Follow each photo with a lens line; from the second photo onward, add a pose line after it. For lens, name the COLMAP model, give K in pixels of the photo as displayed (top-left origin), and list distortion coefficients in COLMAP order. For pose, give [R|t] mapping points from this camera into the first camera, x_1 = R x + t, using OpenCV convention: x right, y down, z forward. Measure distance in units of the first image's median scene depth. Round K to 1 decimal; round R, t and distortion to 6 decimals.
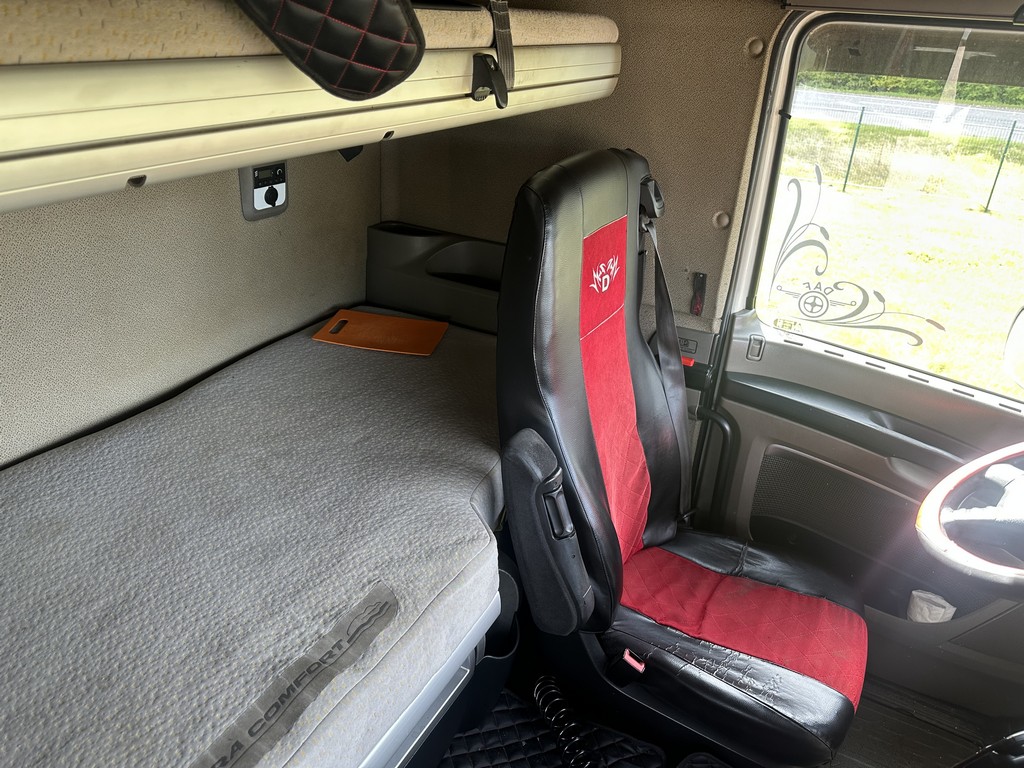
lens RADIAL K [[728.2, 0, 503.2], [0, 728.2, 384.8], [0, 0, 1]] dist [0.053670, -0.002831]
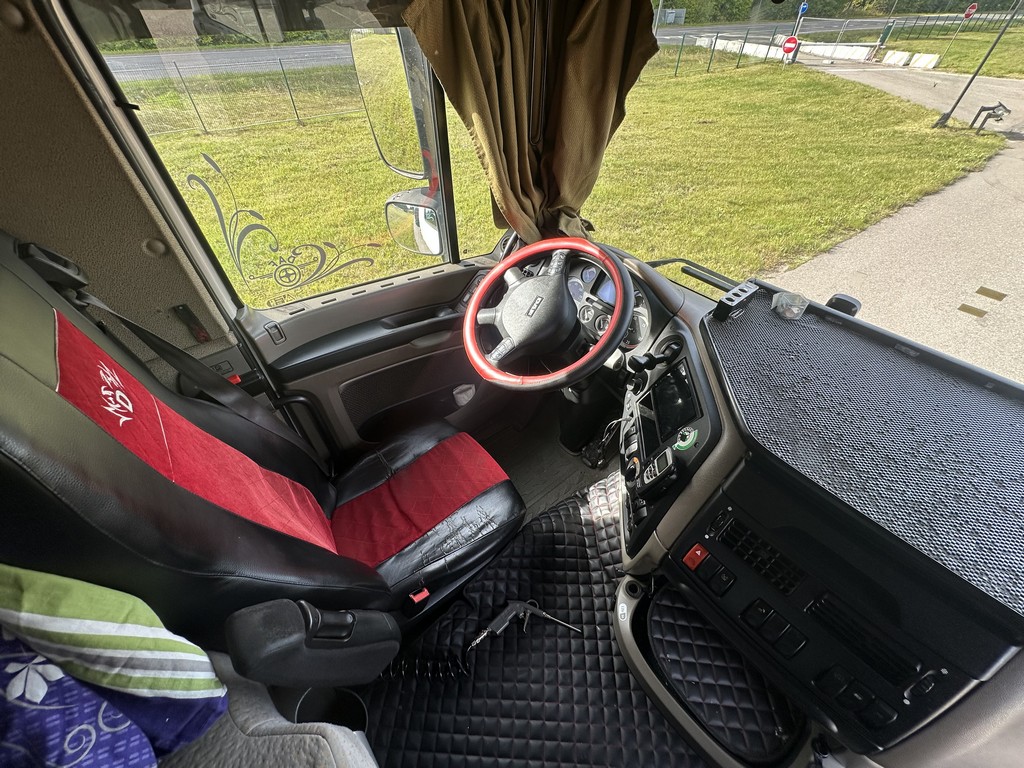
lens RADIAL K [[413.2, 0, 512.0], [0, 413.2, 384.0], [0, 0, 1]] dist [0.000337, 0.000106]
pose [[0.382236, -0.675663, 0.630377, 0.029510], [0.457701, 0.731051, 0.506038, -0.152945], [-0.802749, 0.095099, 0.588685, 0.349745]]
